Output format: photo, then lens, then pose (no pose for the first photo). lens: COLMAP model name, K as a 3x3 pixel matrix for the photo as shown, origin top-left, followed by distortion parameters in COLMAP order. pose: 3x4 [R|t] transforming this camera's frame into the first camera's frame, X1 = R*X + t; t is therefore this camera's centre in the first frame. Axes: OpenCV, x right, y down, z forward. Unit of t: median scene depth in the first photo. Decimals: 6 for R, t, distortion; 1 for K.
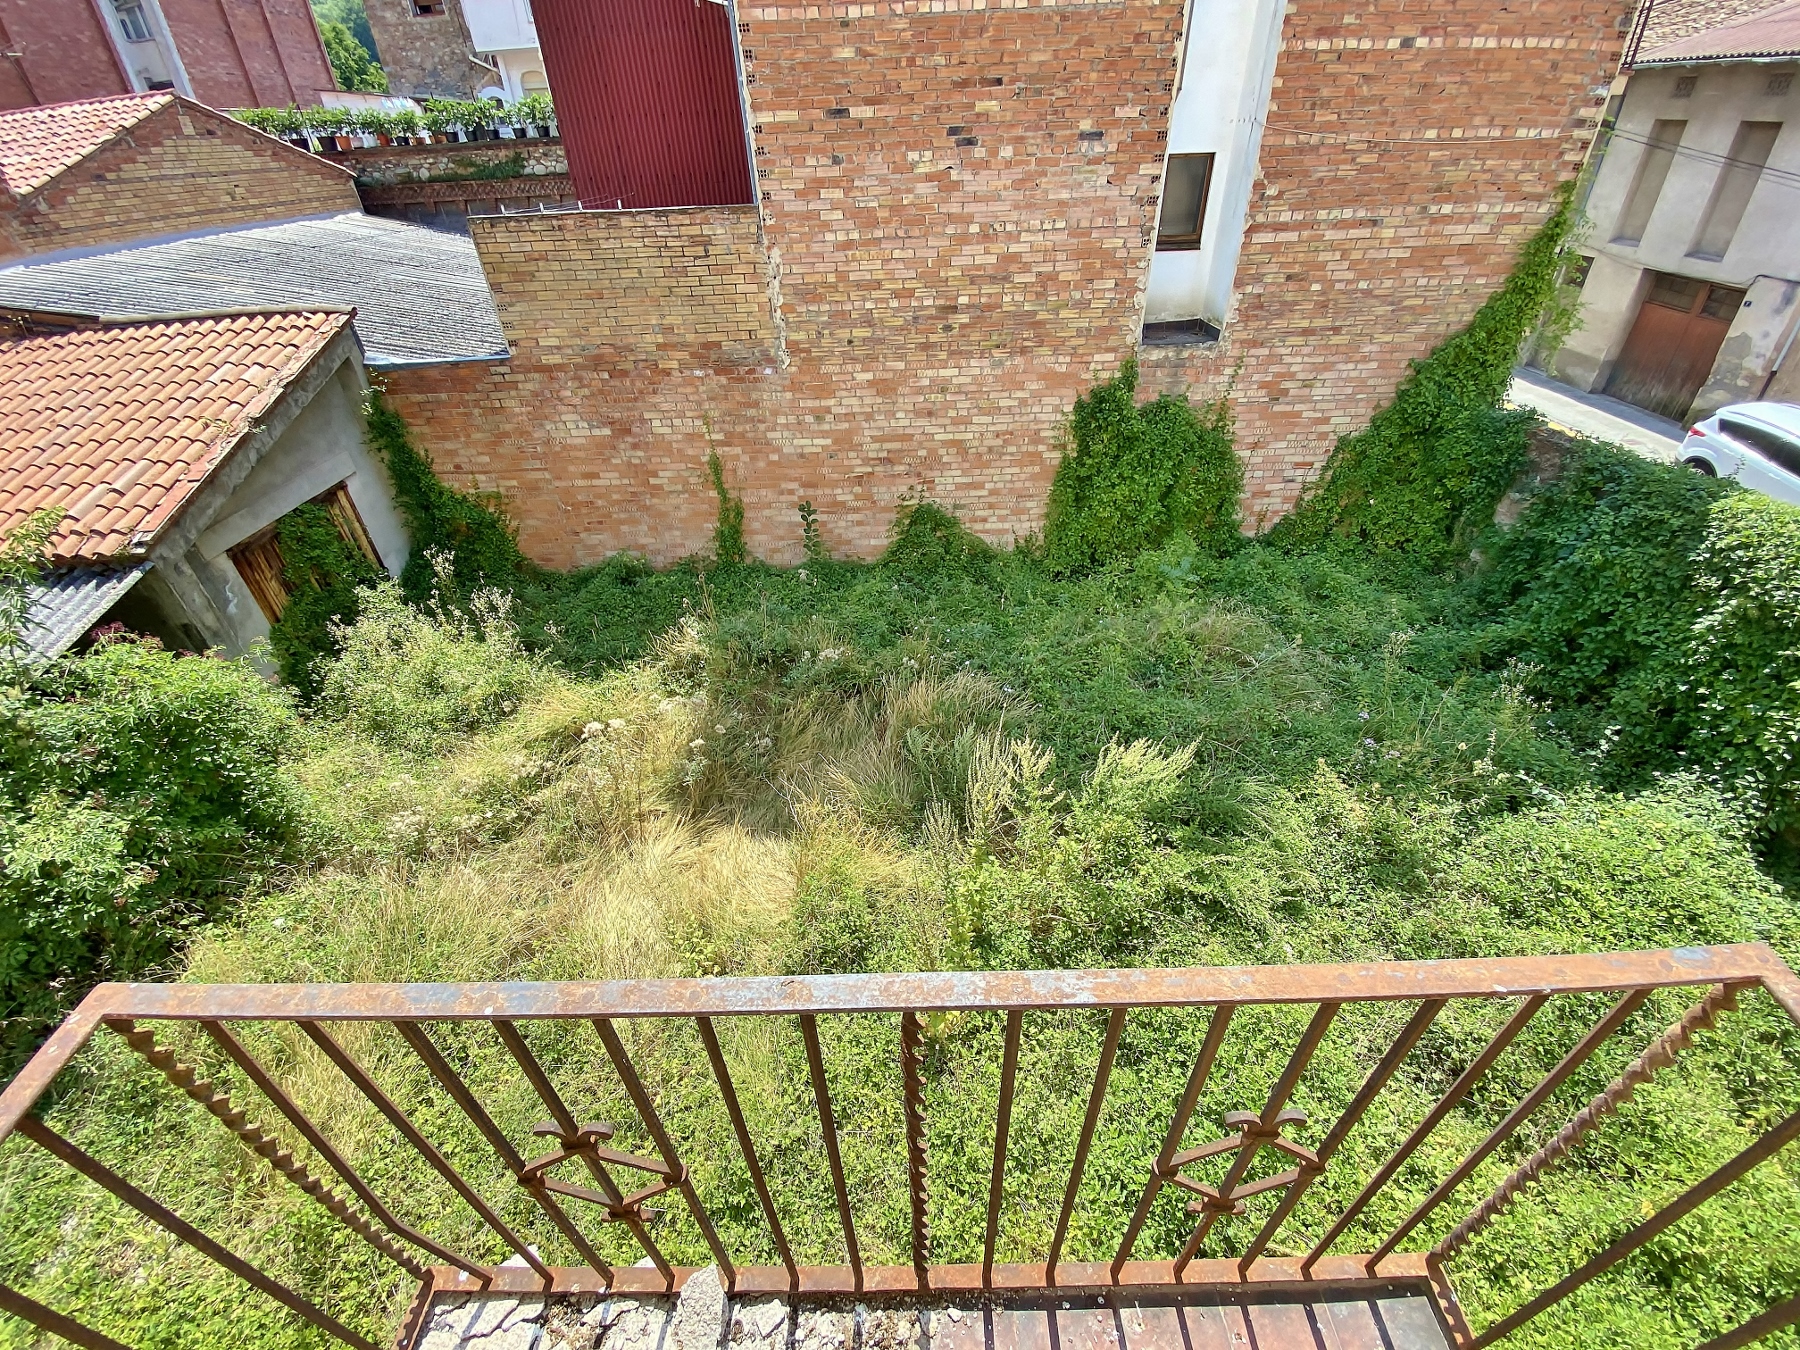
lens RADIAL K [[724.0, 0, 892.3], [0, 724.0, 673.5], [0, 0, 1]] dist [0.013936, -0.018157]
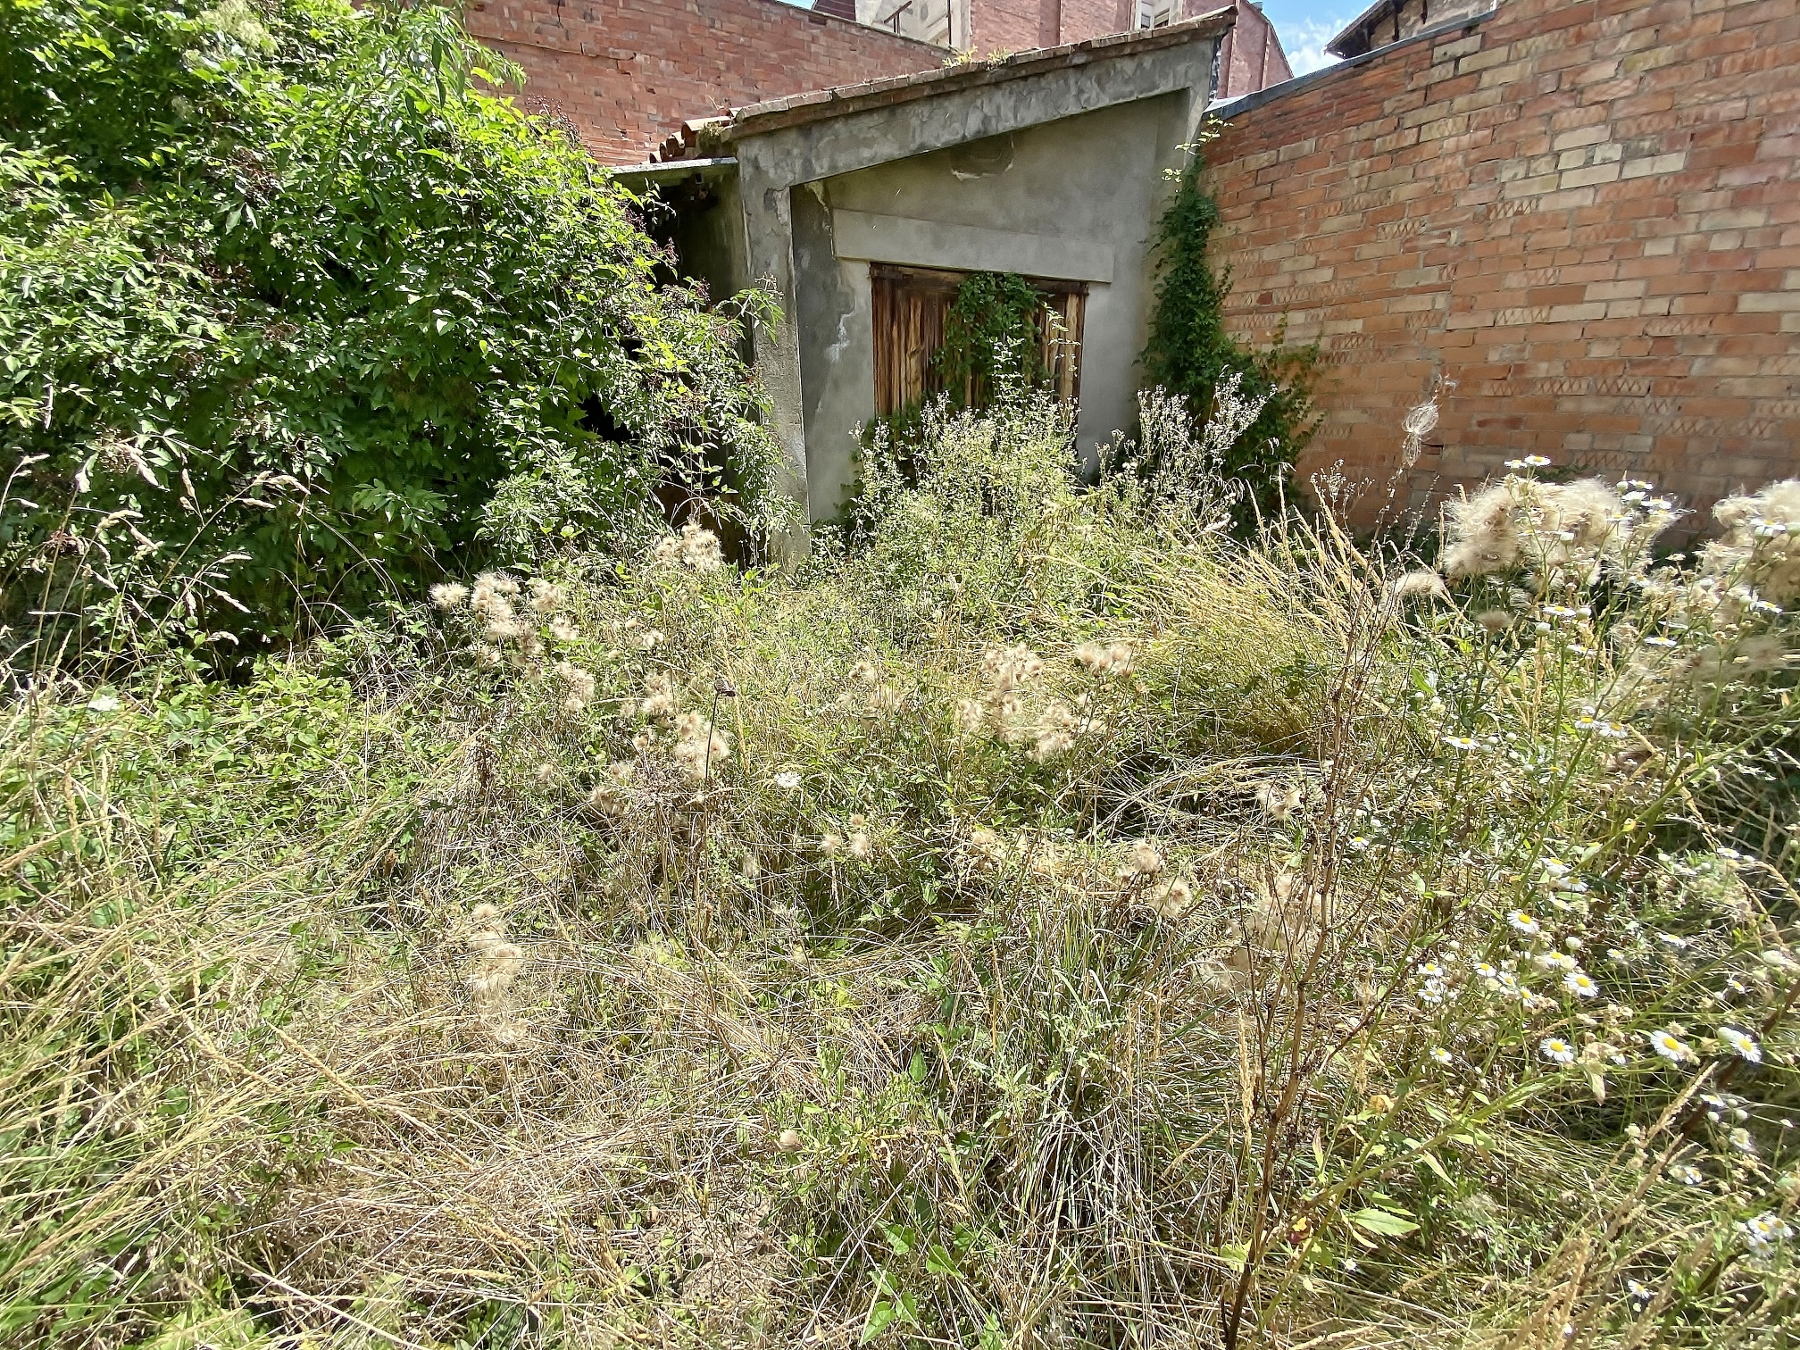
lens RADIAL K [[726.2, 0, 900.0], [0, 726.2, 675.0], [0, 0, 1]] dist [-0.000894, -0.011695]
pose [[0.564598, 0.304399, -0.767184, -0.372273], [-0.484614, 0.874675, -0.009596, 0.148926], [0.668116, 0.377206, 0.641356, 0.854080]]
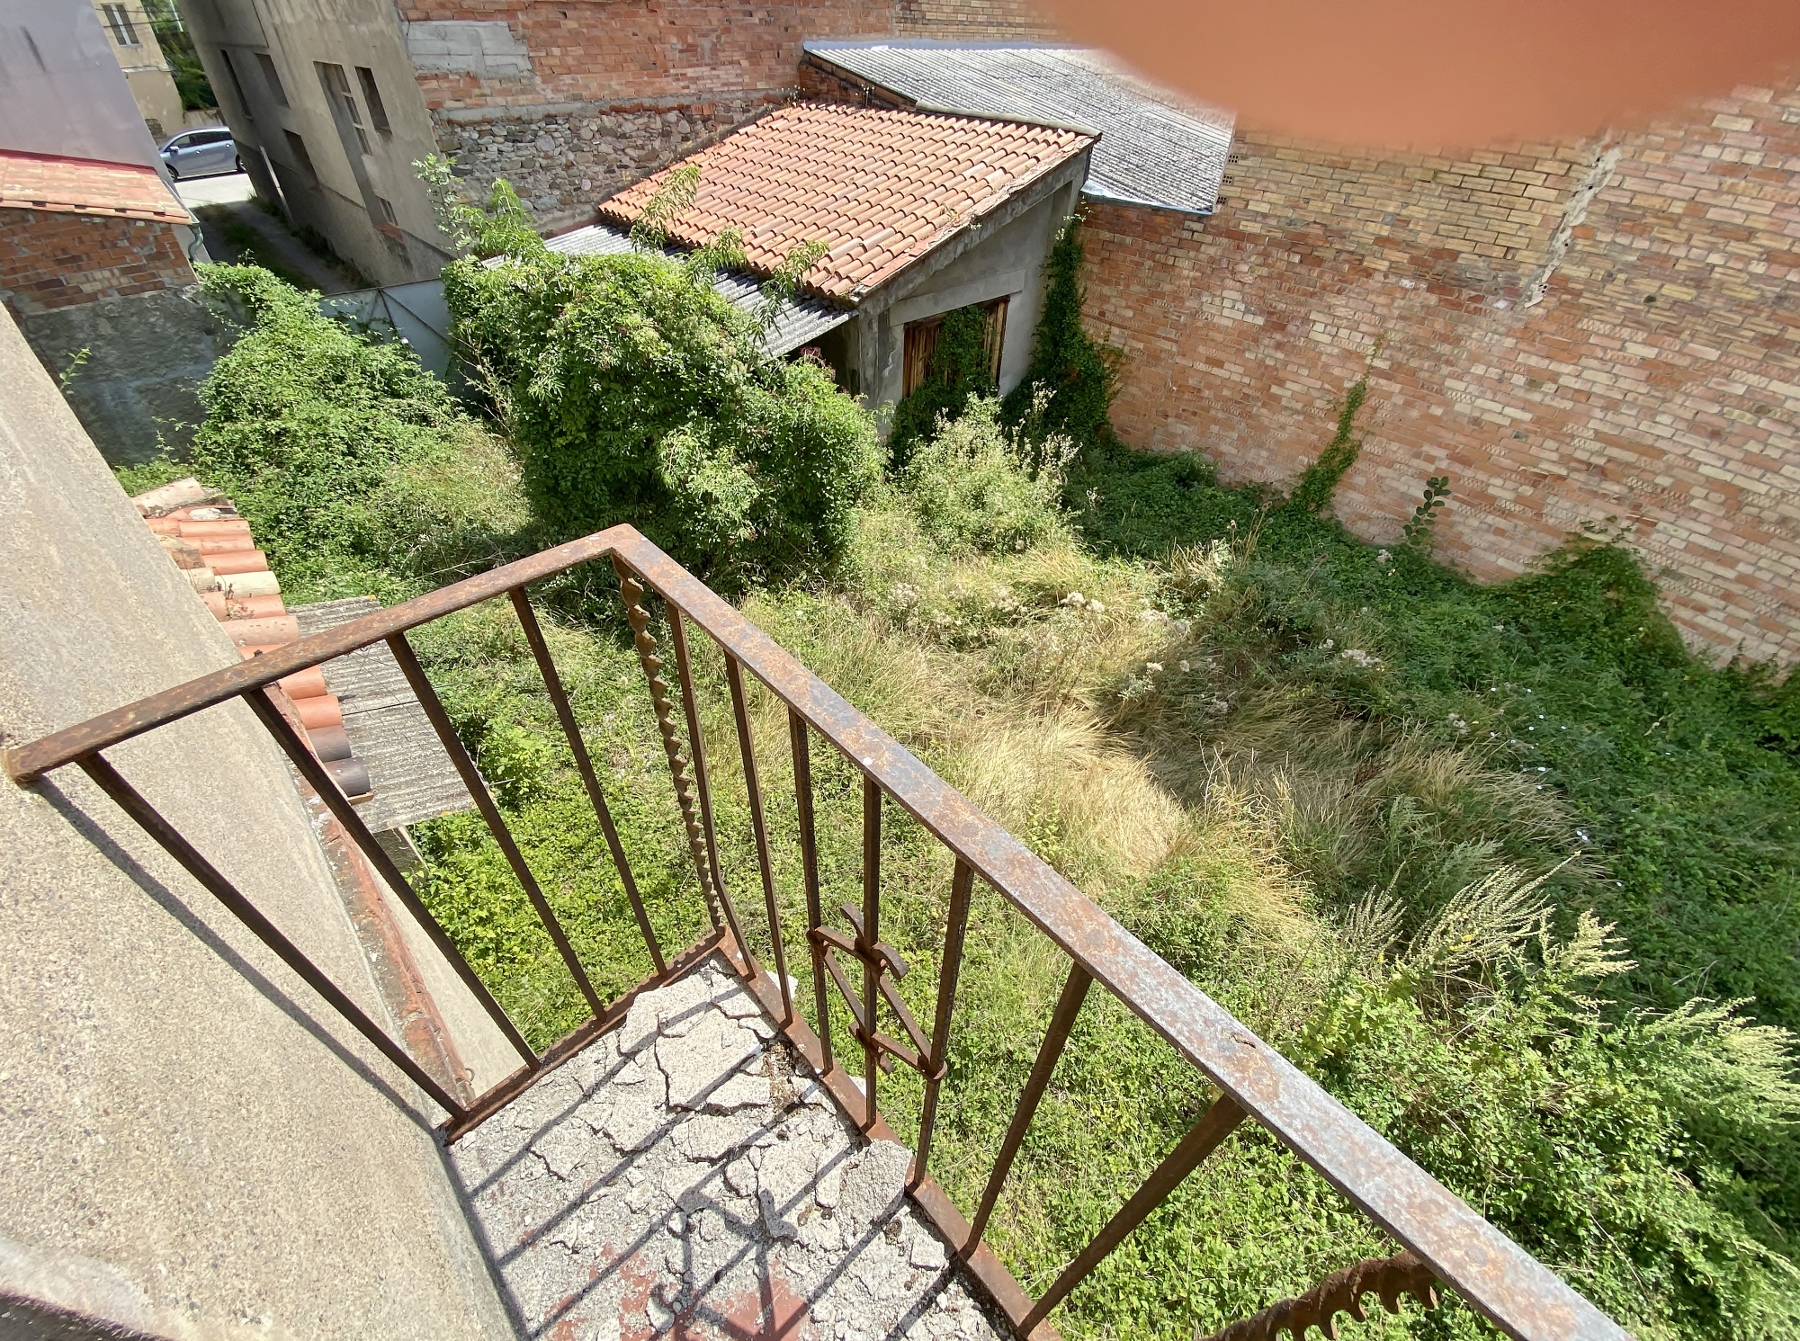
lens RADIAL K [[730.2, 0, 892.0], [0, 730.2, 667.2], [0, 0, 1]] dist [0.011949, -0.017247]
pose [[0.679393, 0.524566, -0.513084, -0.017376], [-0.462264, 0.849012, 0.255910, 0.014771], [0.569857, 0.063317, 0.819301, 0.033182]]
